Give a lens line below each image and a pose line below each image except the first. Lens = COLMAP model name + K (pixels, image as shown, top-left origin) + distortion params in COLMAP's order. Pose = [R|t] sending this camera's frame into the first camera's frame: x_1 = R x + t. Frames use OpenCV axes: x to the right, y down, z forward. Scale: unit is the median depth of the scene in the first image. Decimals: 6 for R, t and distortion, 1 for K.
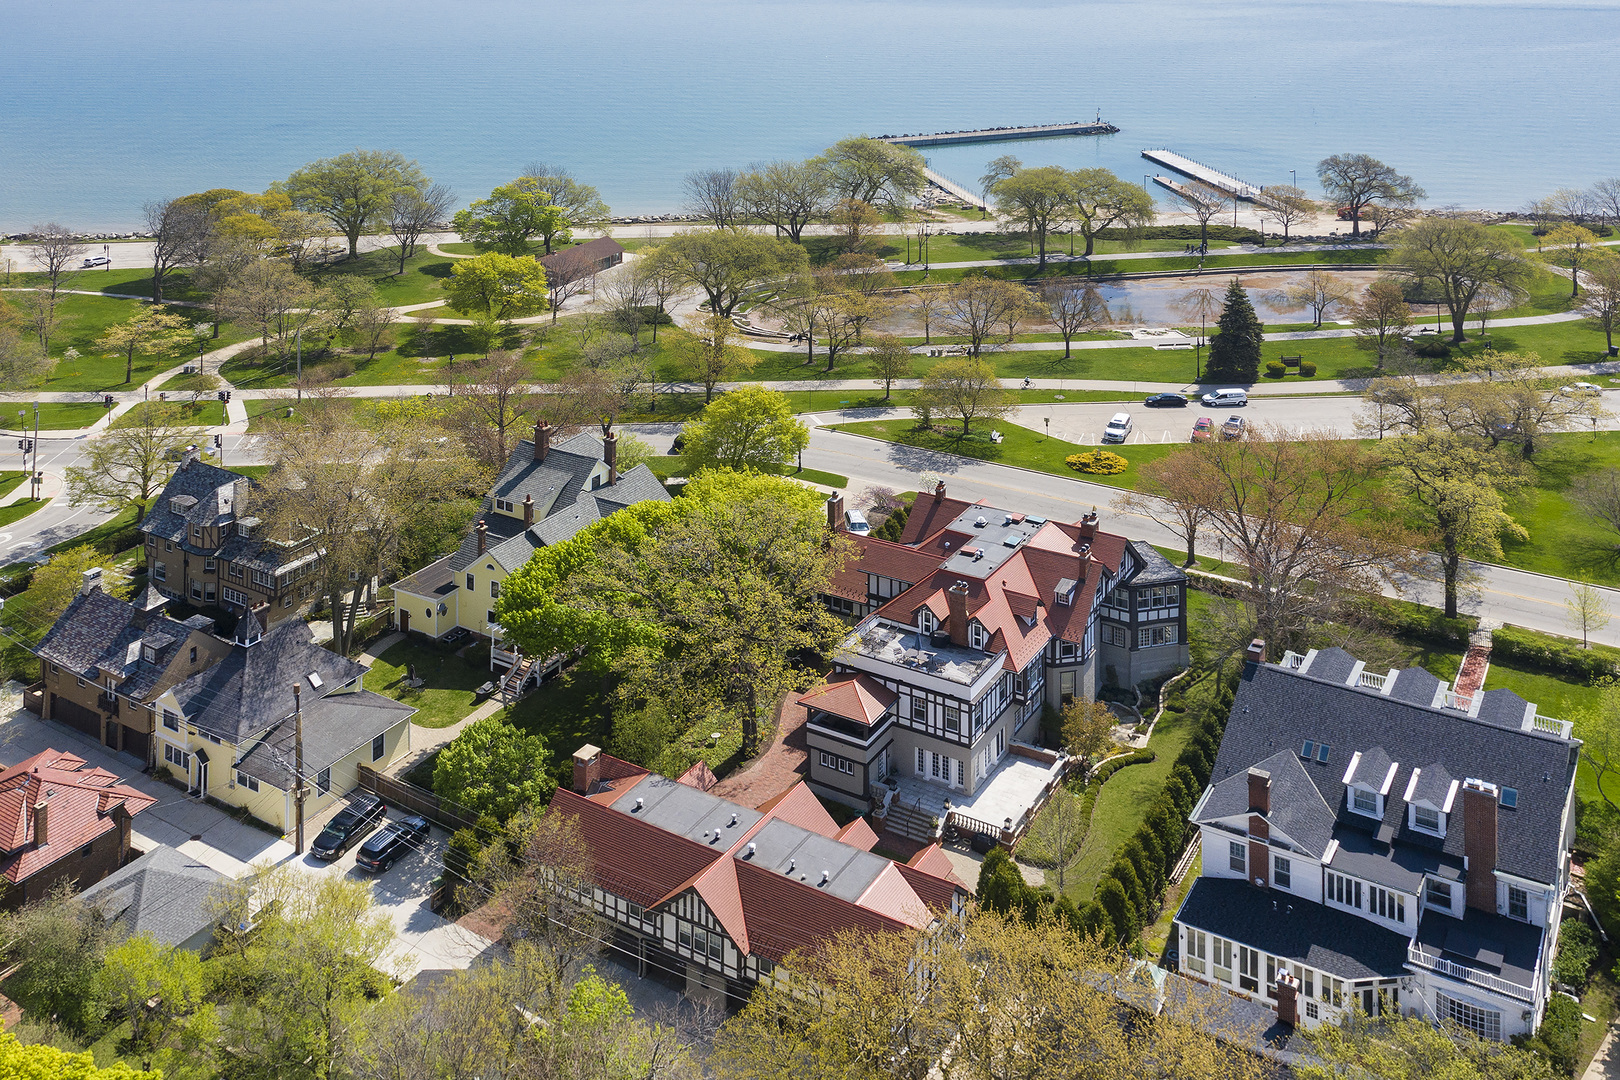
lens RADIAL K [[1702.8, 0, 810.0], [0, 1702.8, 540.0], [0, 0, 1]] dist [-0.028023, 0.023934]
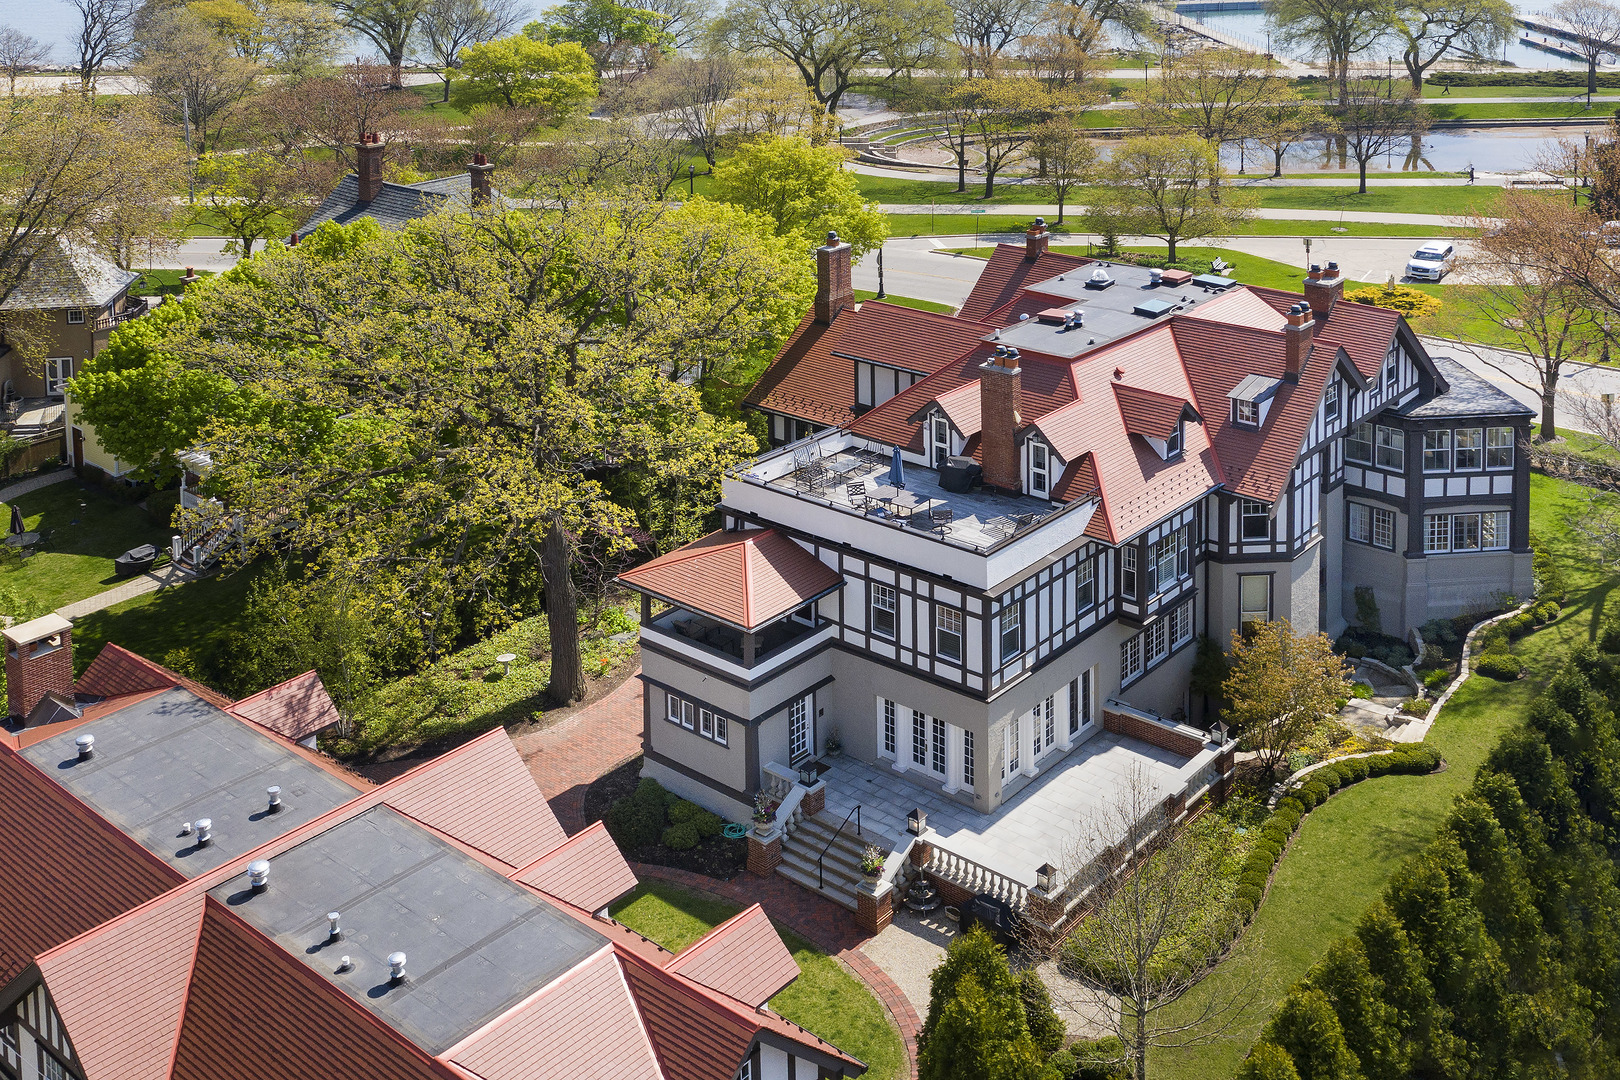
lens RADIAL K [[1702.8, 0, 810.0], [0, 1702.8, 540.0], [0, 0, 1]] dist [-0.028023, 0.023934]
pose [[0.979204, 0.040948, -0.198703, 0.129885], [-0.048345, 0.998301, -0.032516, 0.093718], [0.197034, 0.041446, 0.979520, 0.538826]]
